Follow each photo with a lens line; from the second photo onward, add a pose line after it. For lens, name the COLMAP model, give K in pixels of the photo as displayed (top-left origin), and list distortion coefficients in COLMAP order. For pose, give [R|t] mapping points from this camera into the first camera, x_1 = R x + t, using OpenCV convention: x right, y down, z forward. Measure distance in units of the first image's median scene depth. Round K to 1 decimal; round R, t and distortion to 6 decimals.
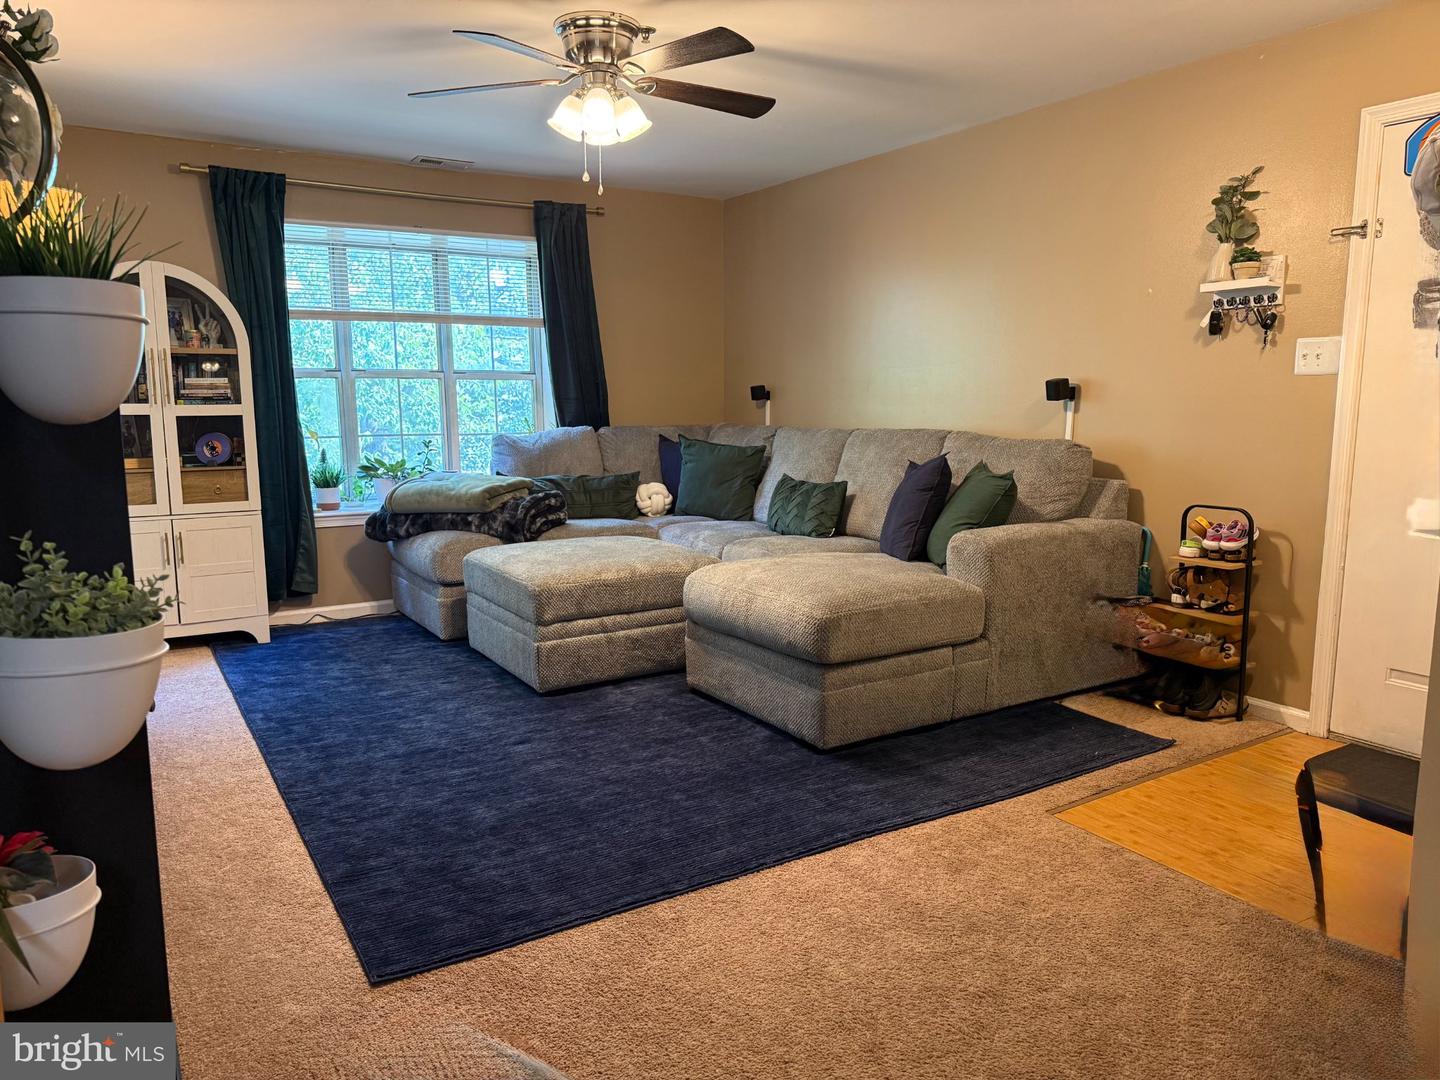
lens RADIAL K [[991.5, 0, 721.2], [0, 991.5, 538.8], [0, 0, 1]] dist [-0.002485, -0.002160]
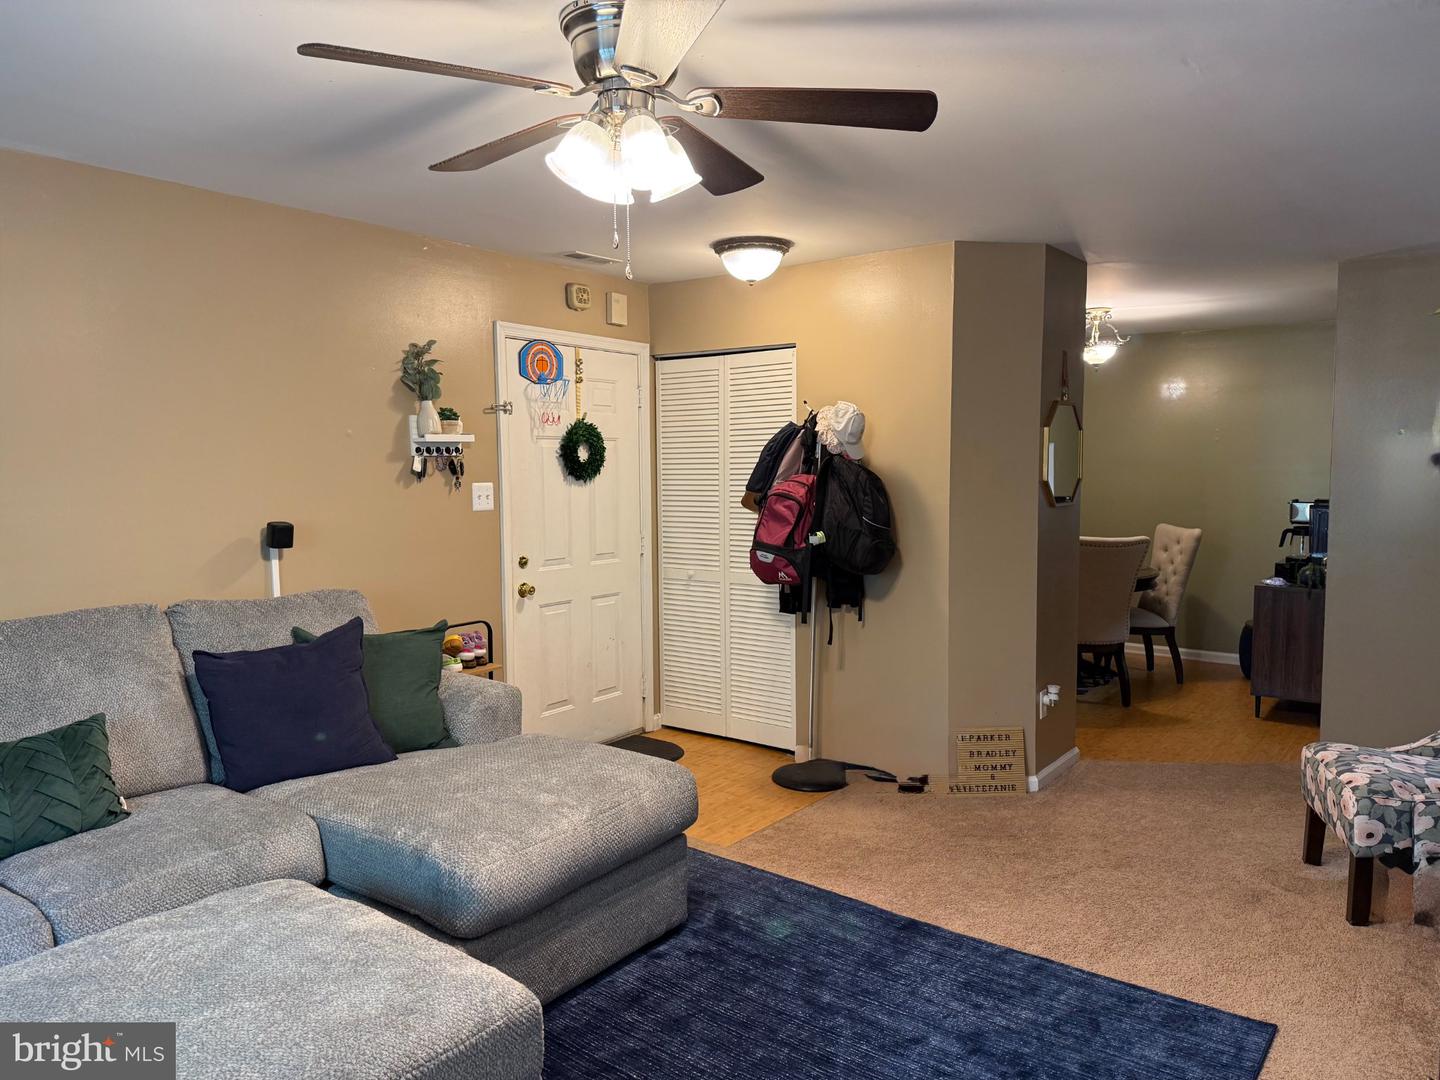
lens RADIAL K [[991.5, 0, 719.8], [0, 991.5, 542.8], [0, 0, 1]] dist [-0.002485, -0.002160]
pose [[-0.369268, -0.065863, 0.926986, -0.712368], [0.142865, 0.981605, 0.126655, -0.239592], [-0.918276, 0.179204, -0.353066, 1.156361]]
